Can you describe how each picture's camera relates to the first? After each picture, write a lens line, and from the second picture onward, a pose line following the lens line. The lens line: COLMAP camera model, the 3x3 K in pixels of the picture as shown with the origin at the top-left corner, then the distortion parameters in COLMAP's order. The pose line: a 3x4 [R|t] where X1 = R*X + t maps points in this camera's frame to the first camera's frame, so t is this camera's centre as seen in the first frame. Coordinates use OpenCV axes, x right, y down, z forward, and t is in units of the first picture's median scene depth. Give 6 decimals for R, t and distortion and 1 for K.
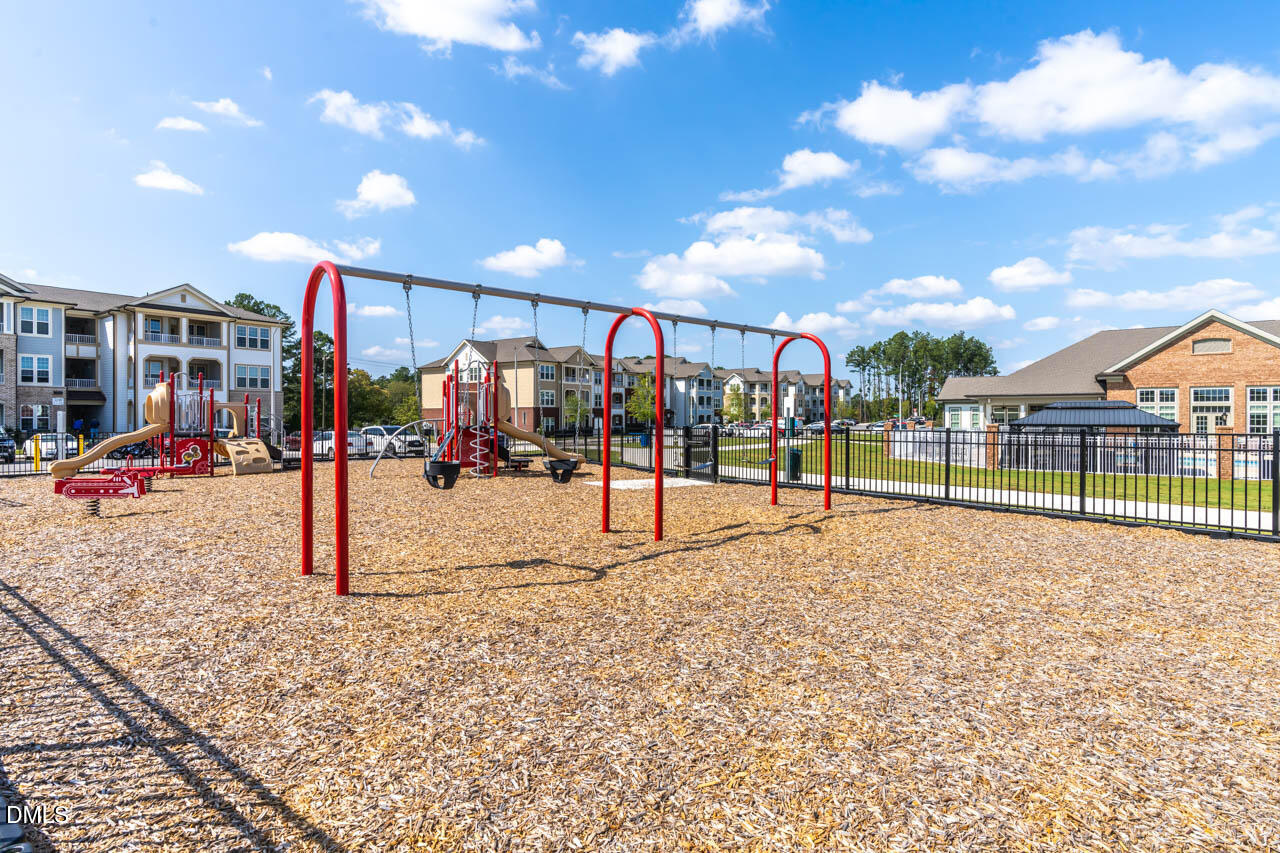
lens RADIAL K [[685.0, 0, 640.0], [0, 685.0, 426.5], [0, 0, 1]] dist [-0.002312, -0.000694]
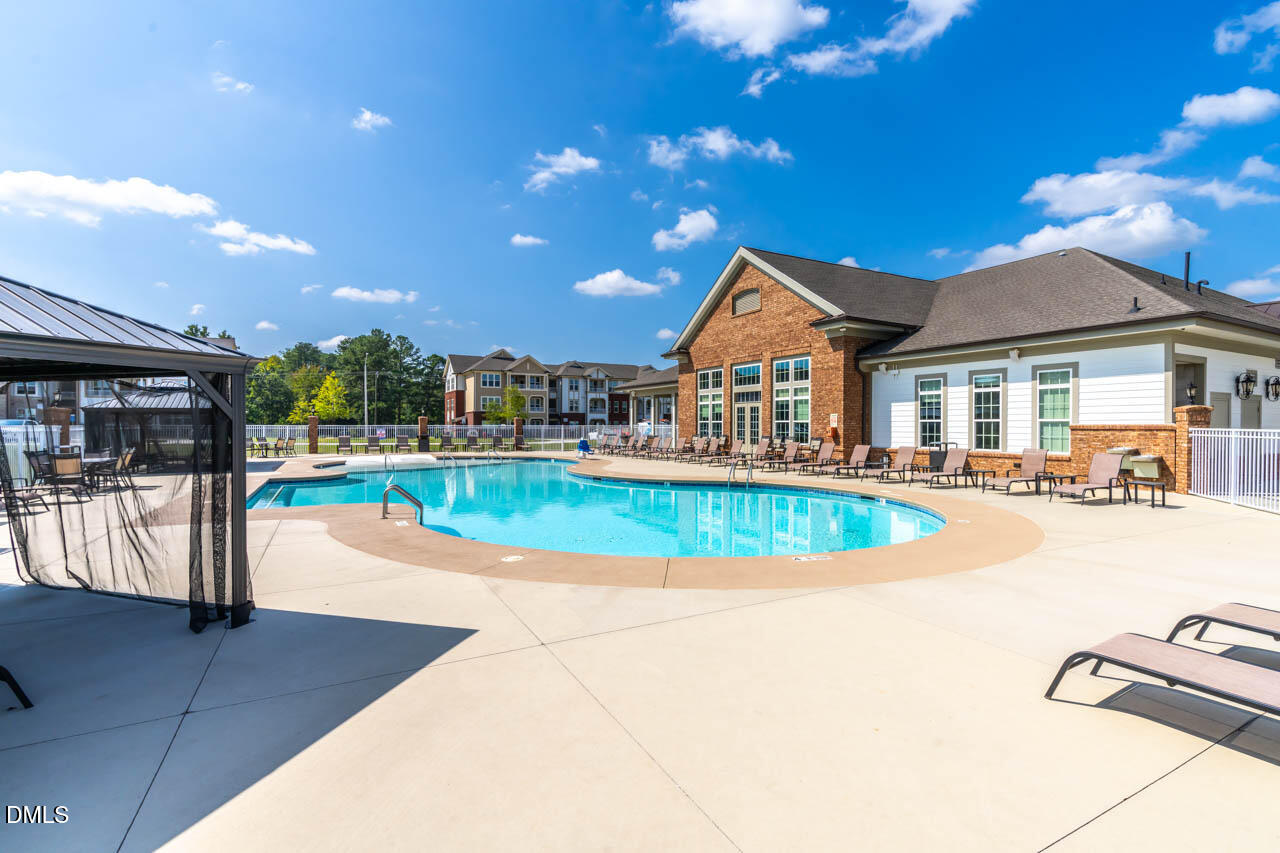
lens RADIAL K [[685.9, 0, 640.0], [0, 685.9, 426.5], [0, 0, 1]] dist [-0.000993, 0.000109]
pose [[0.876545, 0.002287, -0.481314, 1.030343], [-0.013517, 0.999711, -0.019866, 0.017486], [0.481130, 0.023919, 0.876323, 0.356589]]
